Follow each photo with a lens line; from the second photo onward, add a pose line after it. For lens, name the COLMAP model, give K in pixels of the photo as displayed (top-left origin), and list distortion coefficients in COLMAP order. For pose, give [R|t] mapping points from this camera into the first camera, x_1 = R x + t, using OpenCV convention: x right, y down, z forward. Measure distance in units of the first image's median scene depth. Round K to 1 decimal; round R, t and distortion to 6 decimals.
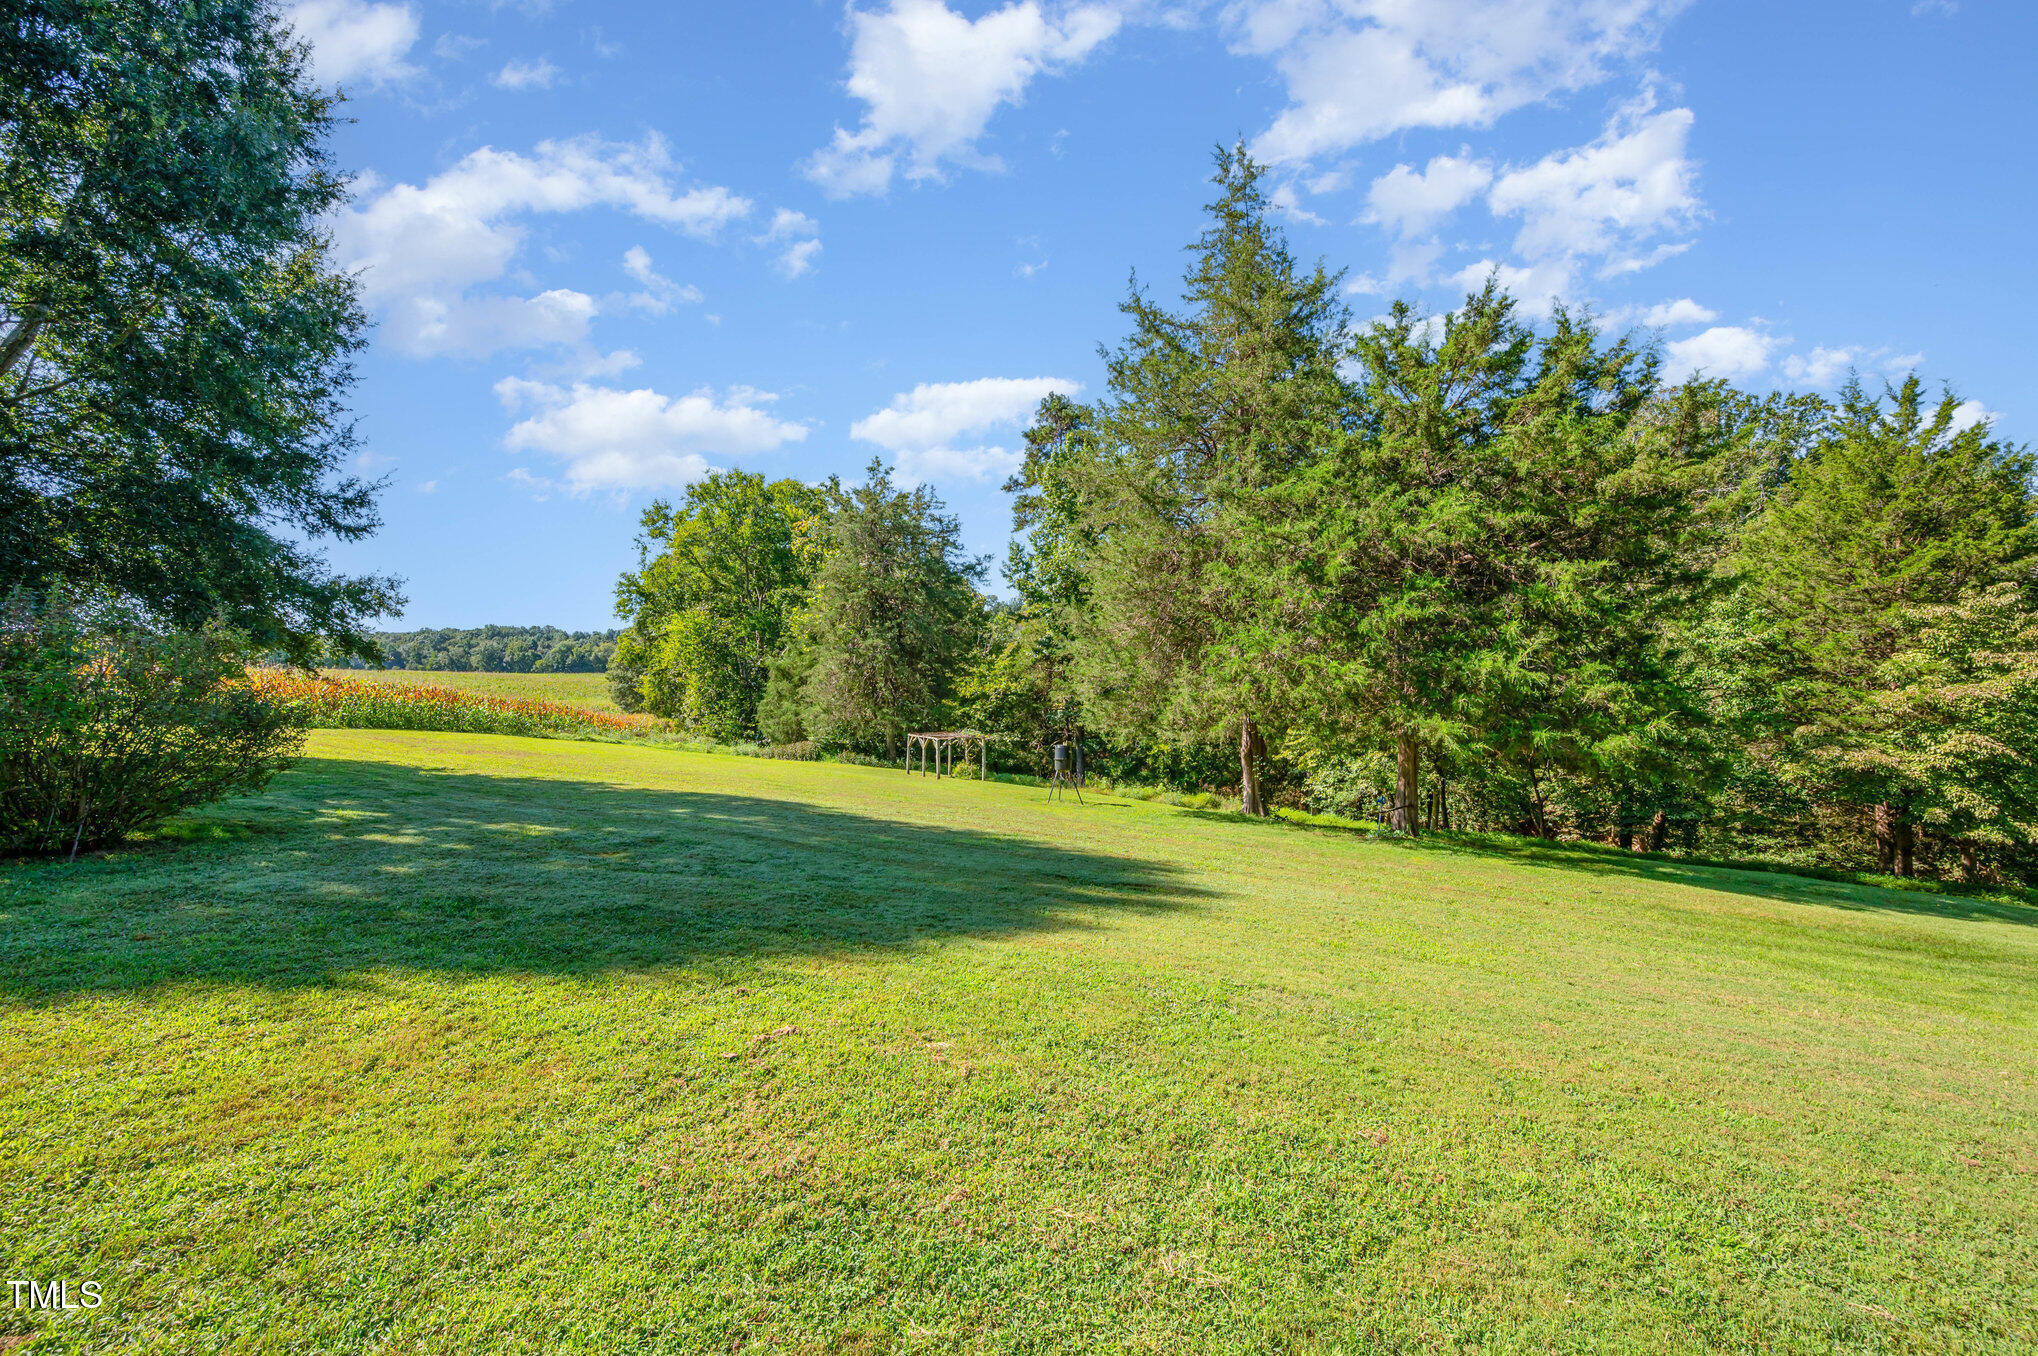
lens RADIAL K [[803.1, 0, 1021.2], [0, 803.1, 674.3], [0, 0, 1]] dist [-0.000629, -0.000132]
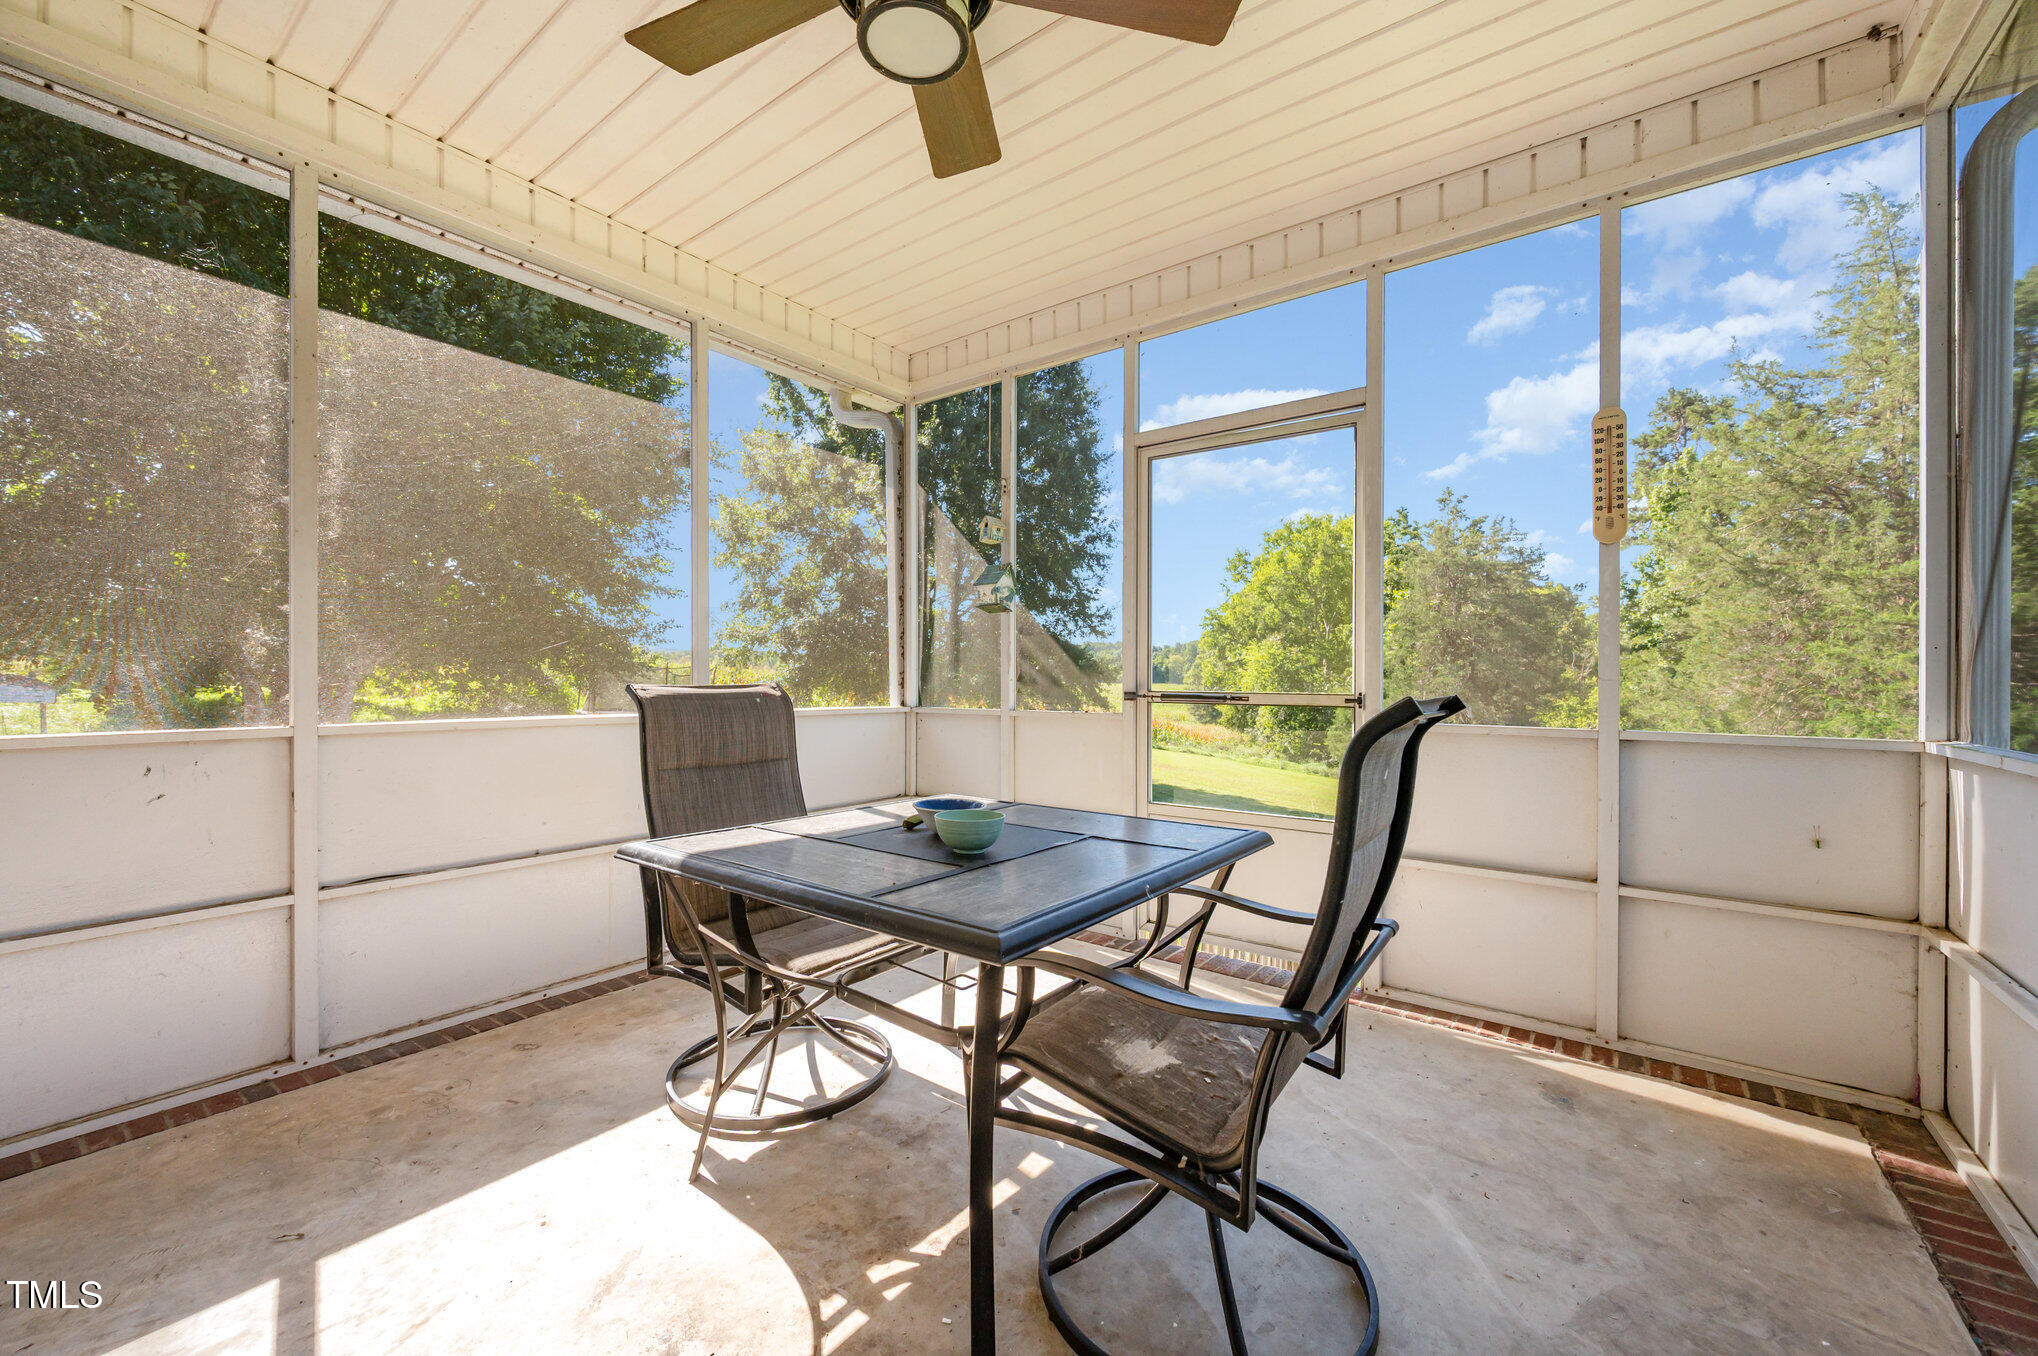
lens RADIAL K [[803.1, 0, 1018.7], [0, 803.1, 680.3], [0, 0, 1]] dist [-0.000629, -0.000132]
pose [[0.786418, 0.007526, -0.617649, 0.019513], [-0.009642, 0.999954, -0.000093, -0.022611], [0.617620, 0.006029, 0.786454, -0.121920]]
